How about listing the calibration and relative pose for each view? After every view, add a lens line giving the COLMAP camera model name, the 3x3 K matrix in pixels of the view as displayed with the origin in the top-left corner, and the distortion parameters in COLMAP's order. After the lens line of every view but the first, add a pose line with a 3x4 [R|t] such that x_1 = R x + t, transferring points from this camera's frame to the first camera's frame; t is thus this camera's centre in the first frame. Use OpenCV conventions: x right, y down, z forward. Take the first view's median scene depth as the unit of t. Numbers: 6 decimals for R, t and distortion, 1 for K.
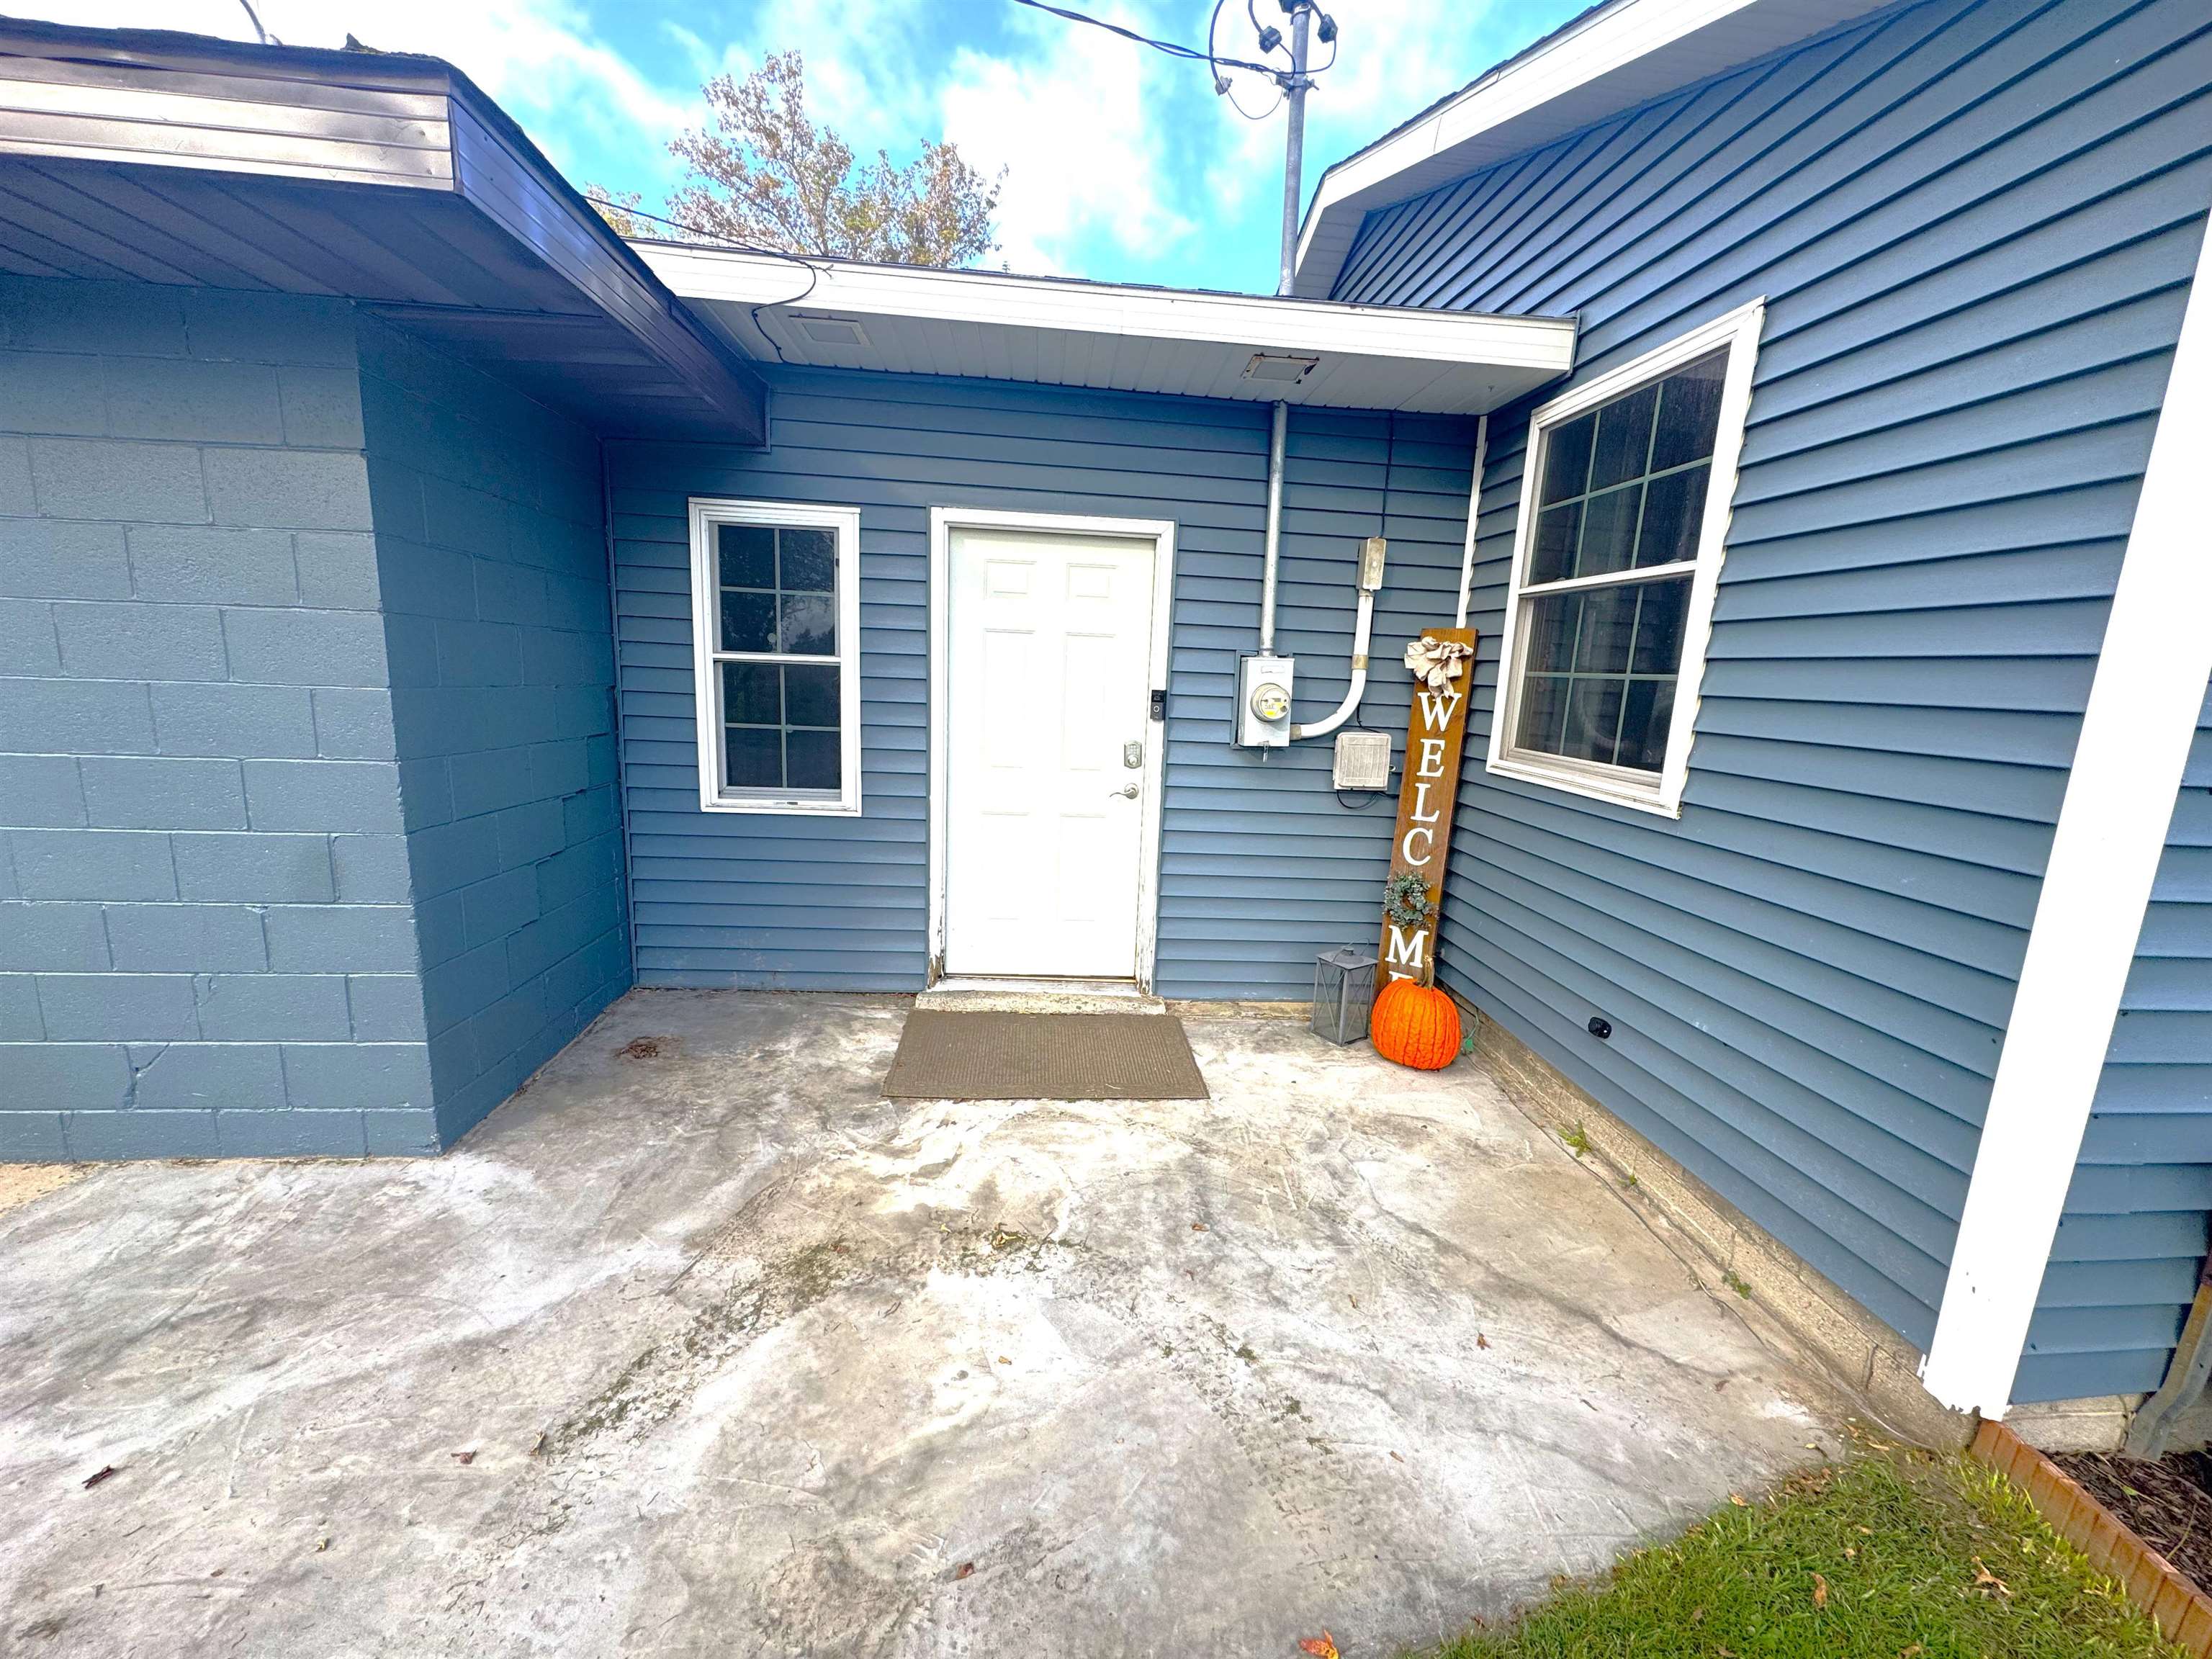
lens RADIAL K [[876.1, 0, 1106.0], [0, 876.1, 829.5], [0, 0, 1]] dist [-0.000278, 0.000083]
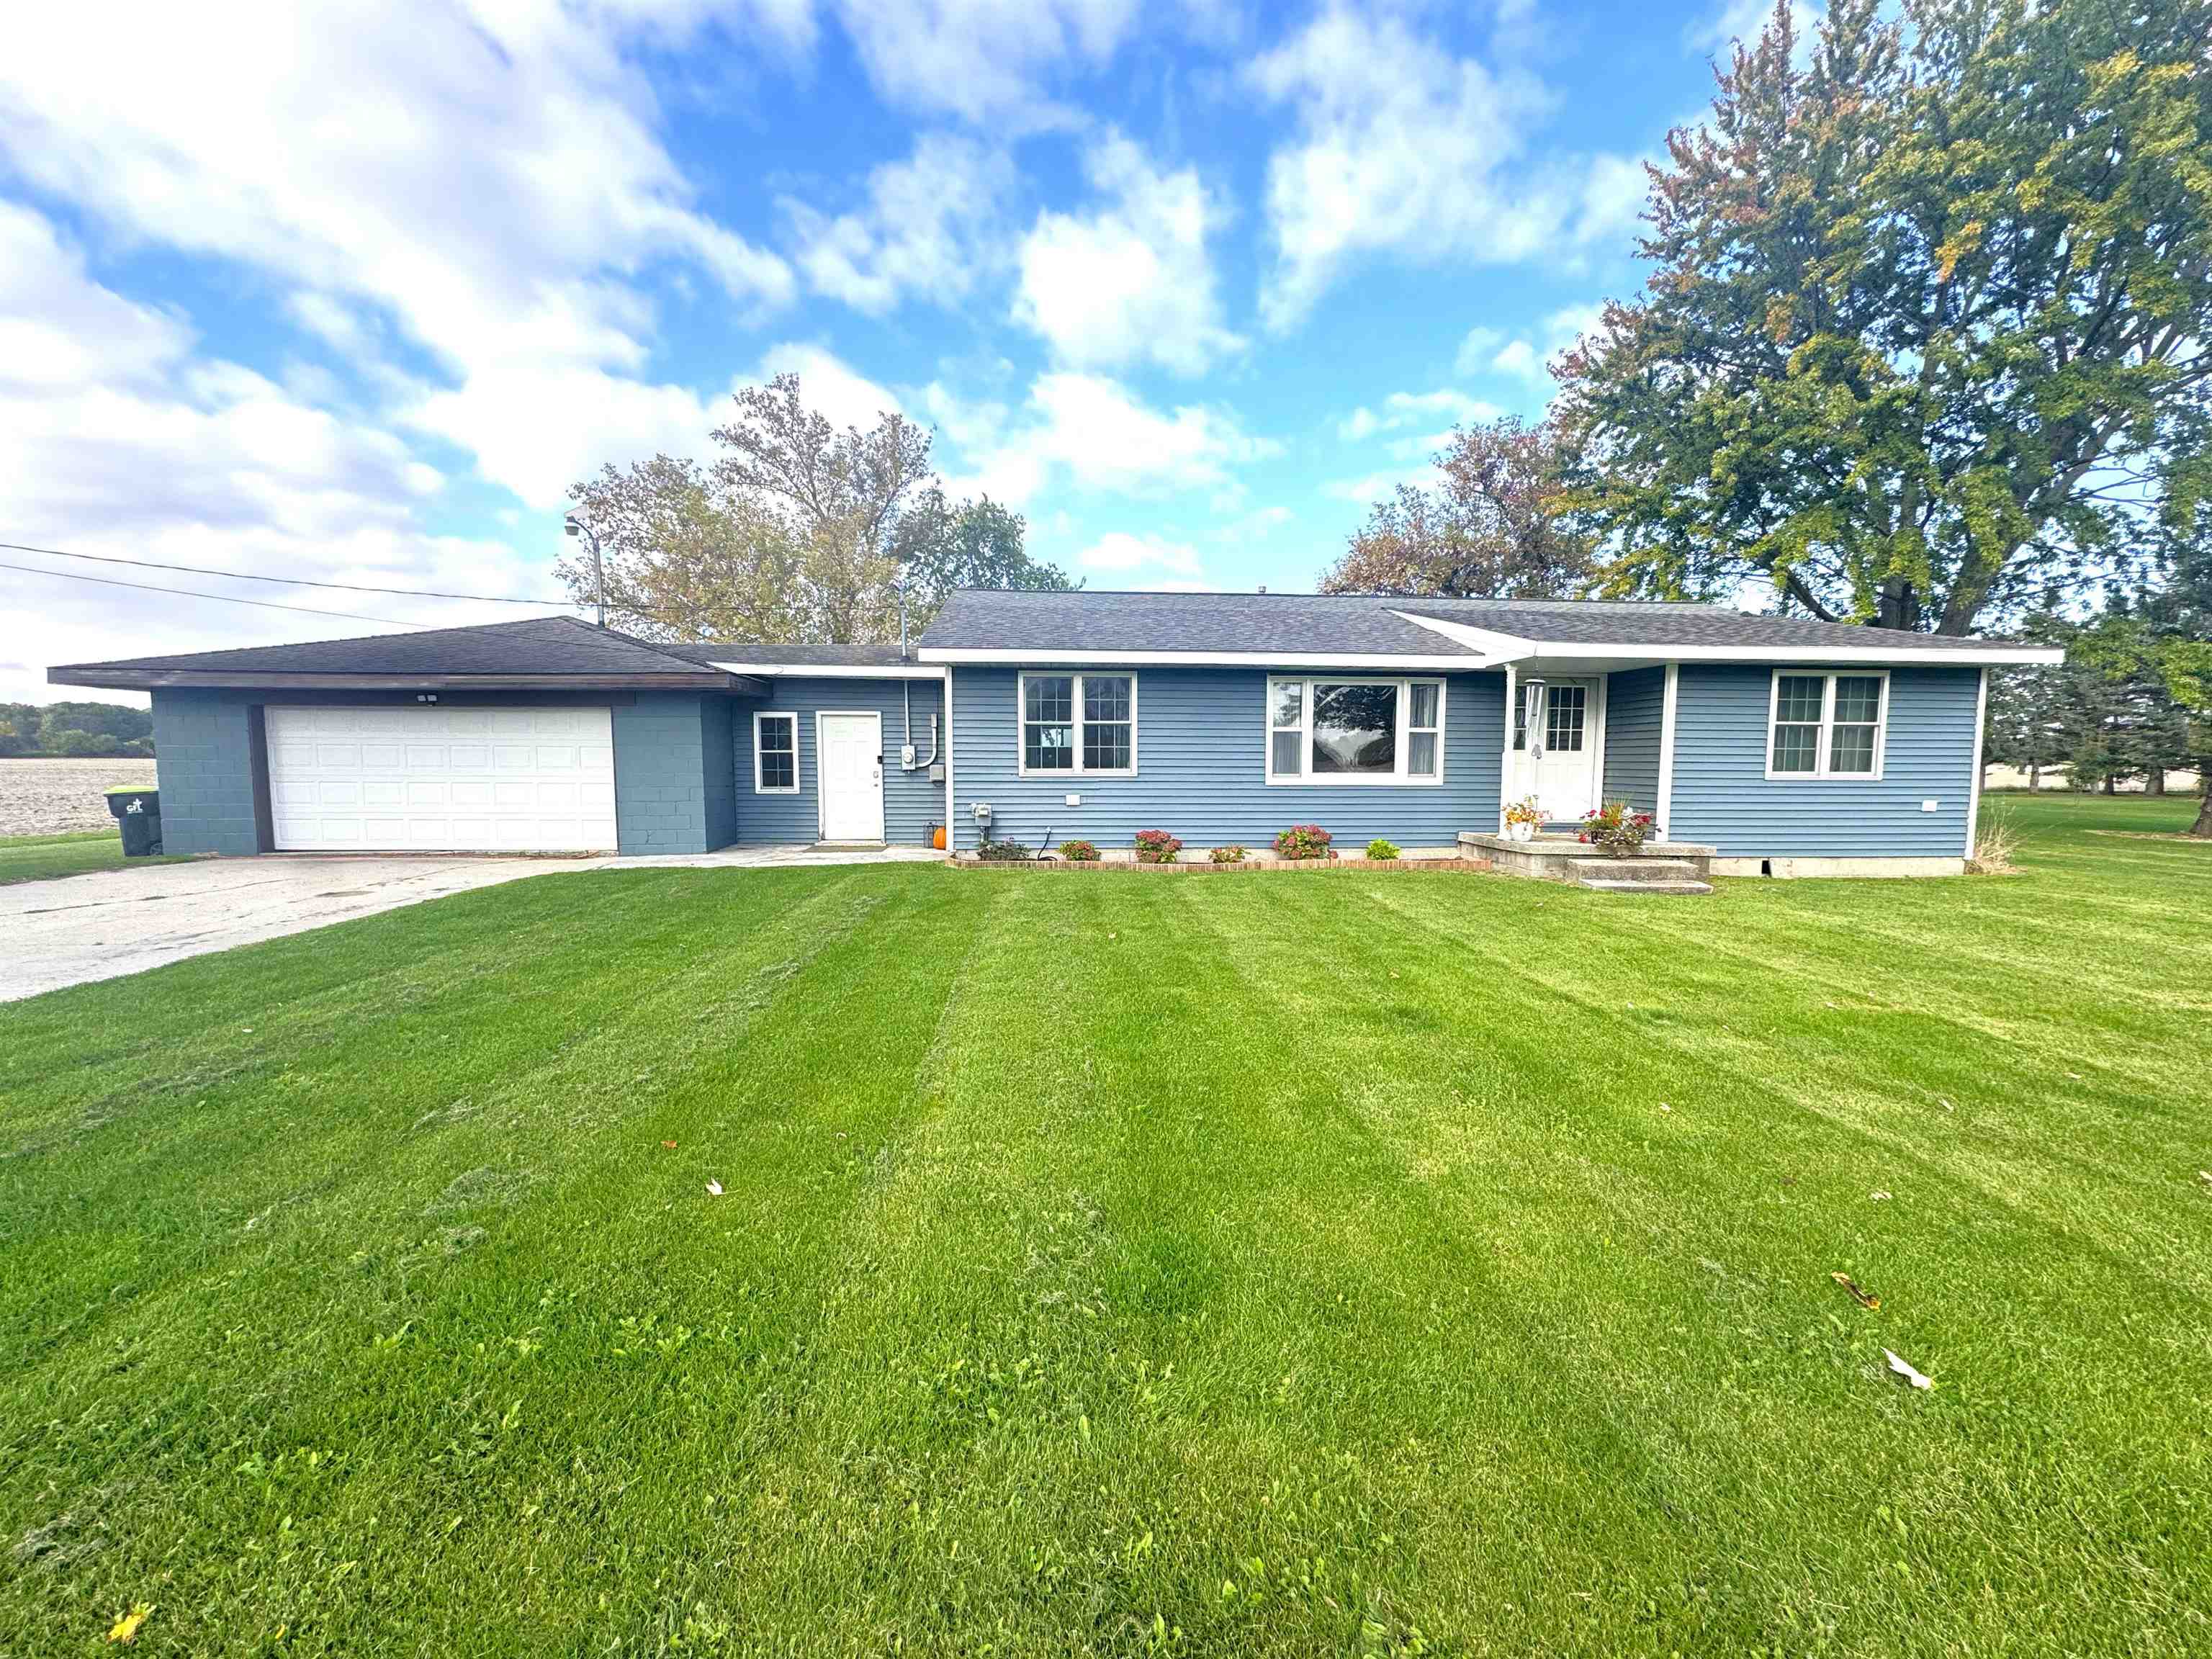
lens RADIAL K [[876.1, 0, 1106.0], [0, 876.1, 829.5], [0, 0, 1]] dist [-0.000278, 0.000083]
pose [[0.999123, -0.041092, -0.008034, 1.001681], [0.040066, 0.994024, -0.101548, 0.546164], [0.012158, 0.101137, 0.994798, -2.552914]]
